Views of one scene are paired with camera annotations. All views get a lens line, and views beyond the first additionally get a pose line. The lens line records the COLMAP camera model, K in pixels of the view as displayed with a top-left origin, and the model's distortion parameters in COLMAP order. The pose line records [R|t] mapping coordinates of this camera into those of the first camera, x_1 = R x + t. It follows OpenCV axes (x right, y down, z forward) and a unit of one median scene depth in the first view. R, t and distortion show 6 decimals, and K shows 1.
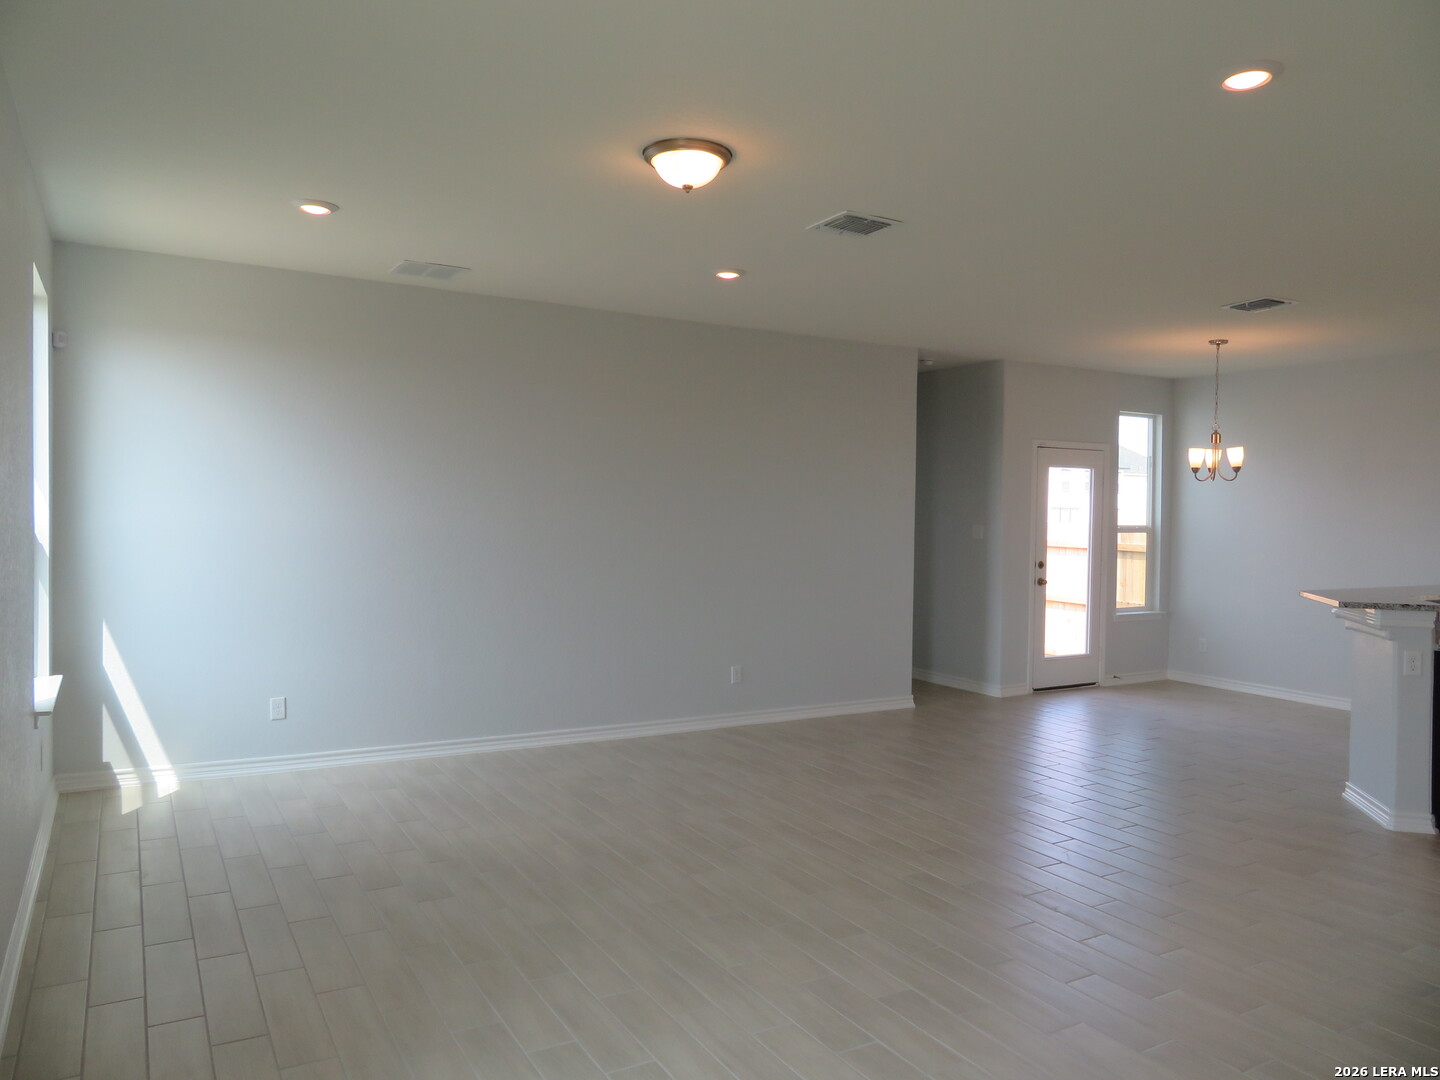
lens RADIAL K [[1030.2, 0, 722.8], [0, 1030.2, 545.8], [0, 0, 1]] dist [-0.007285, 0.005432]
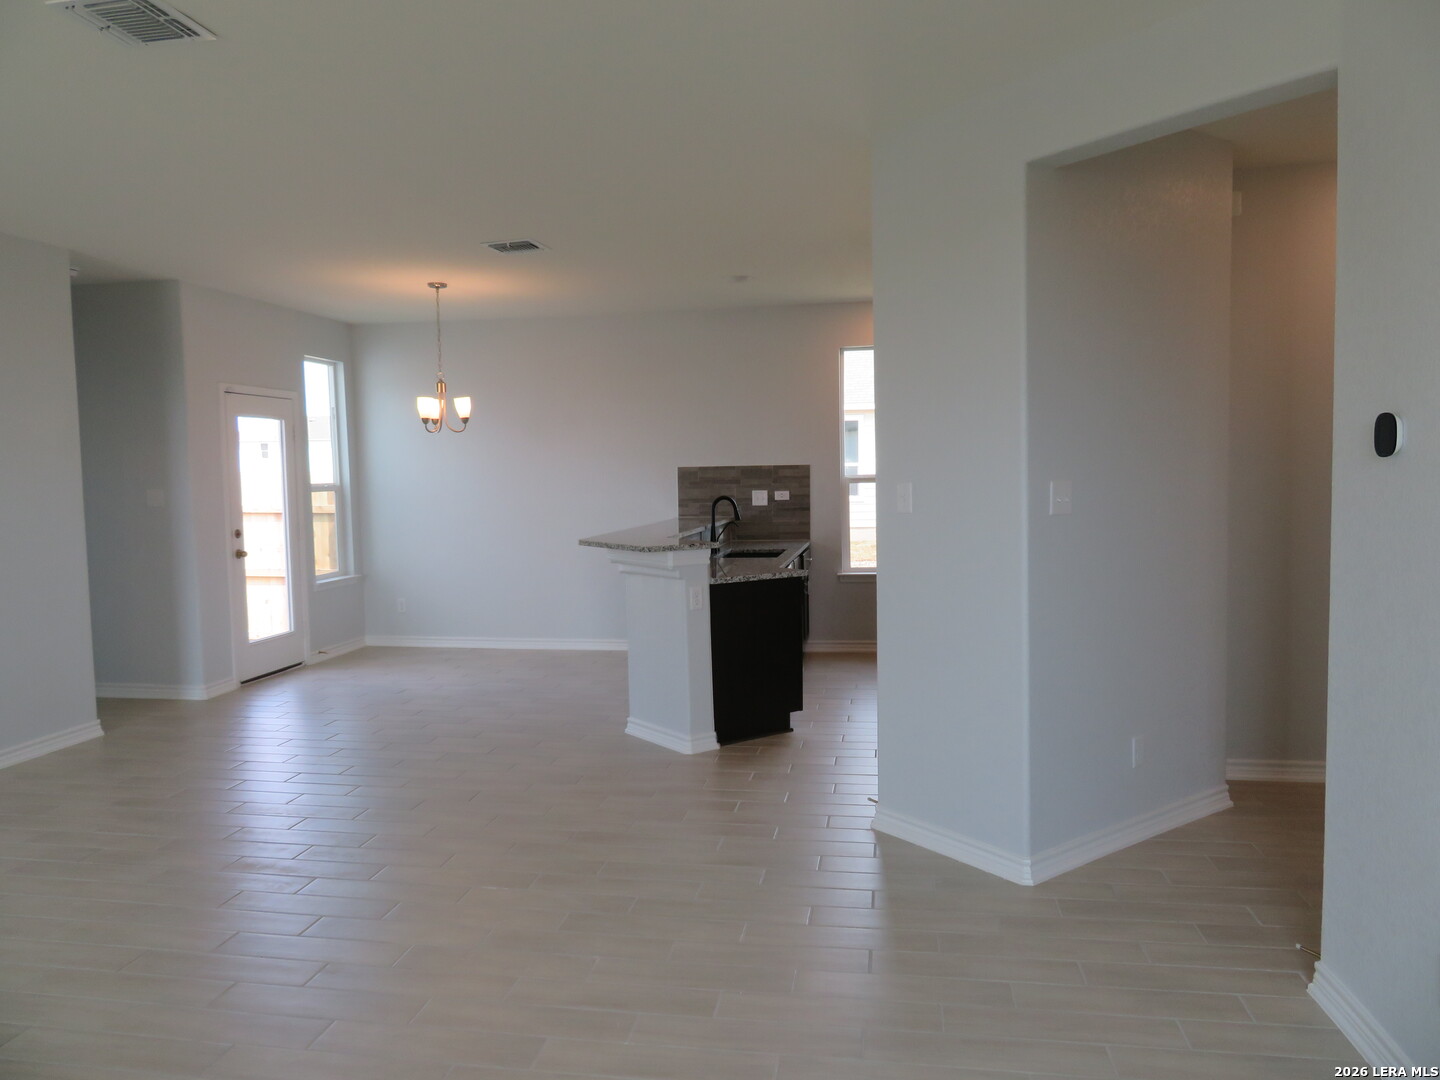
lens RADIAL K [[1030.2, 0, 721.2], [0, 1030.2, 544.6], [0, 0, 1]] dist [-0.007285, 0.005432]
pose [[0.640447, -0.078047, 0.764026, -0.079080], [0.050028, 0.996950, 0.059905, -0.003257], [-0.766371, -0.000144, 0.642398, 0.161210]]
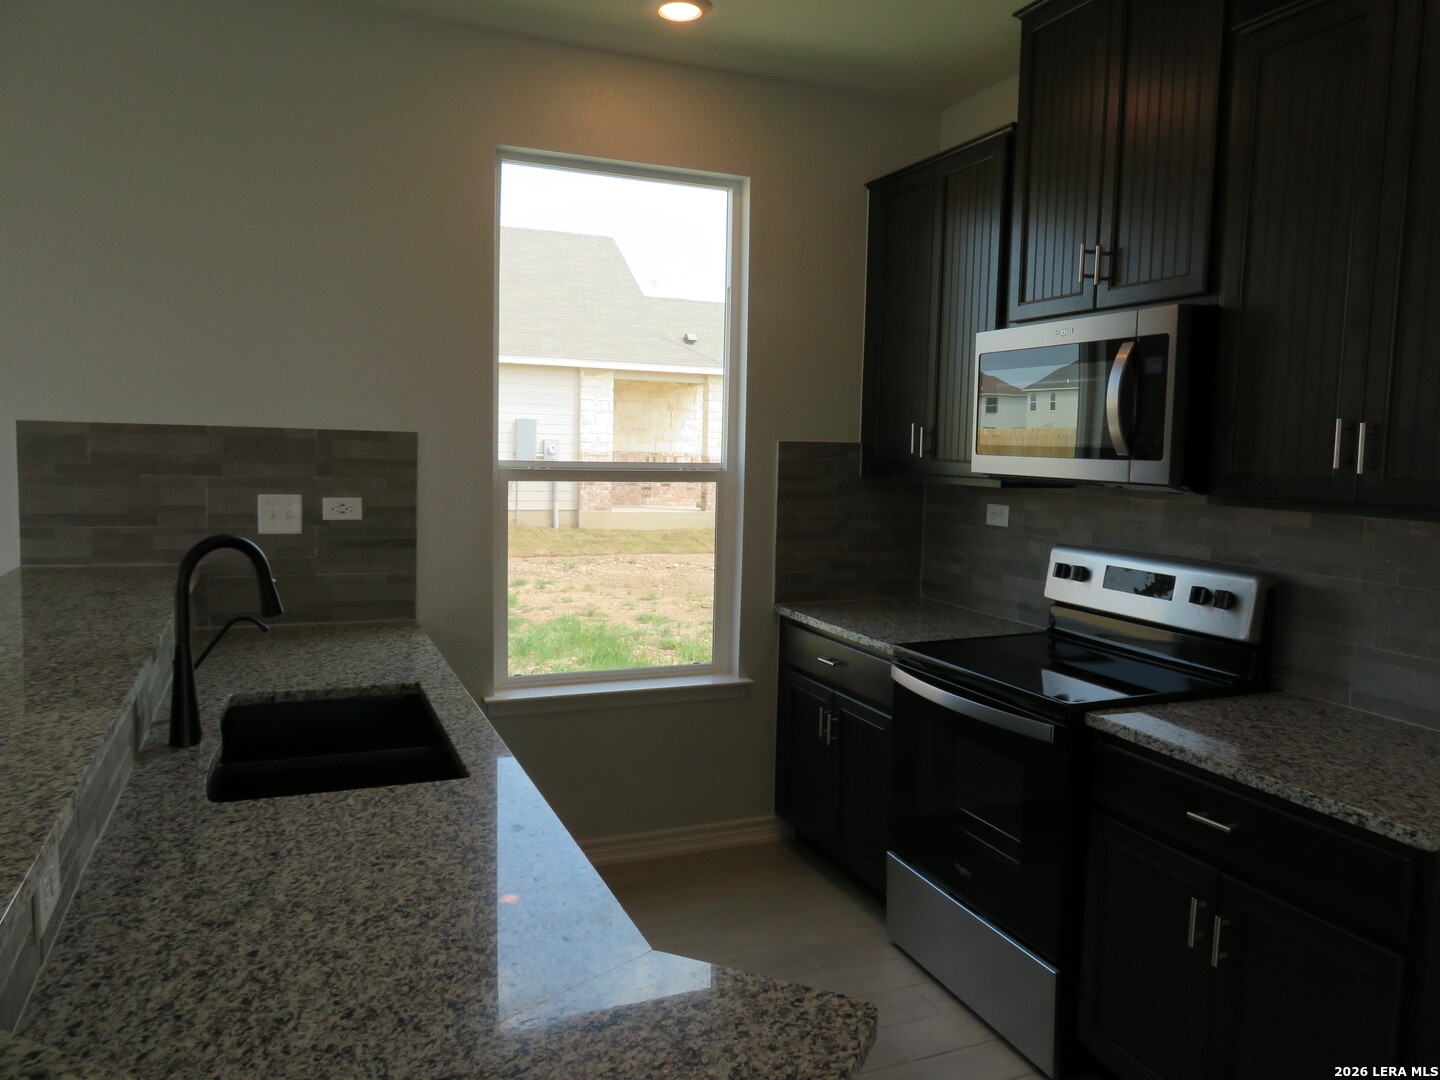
lens RADIAL K [[1030.2, 0, 715.8], [0, 1030.2, 543.0], [0, 0, 1]] dist [-0.007285, 0.005432]
pose [[0.132353, -0.104905, 0.985636, 0.343606], [0.004350, 0.994436, 0.105257, -0.014692], [-0.991193, -0.009644, 0.132073, 0.550802]]
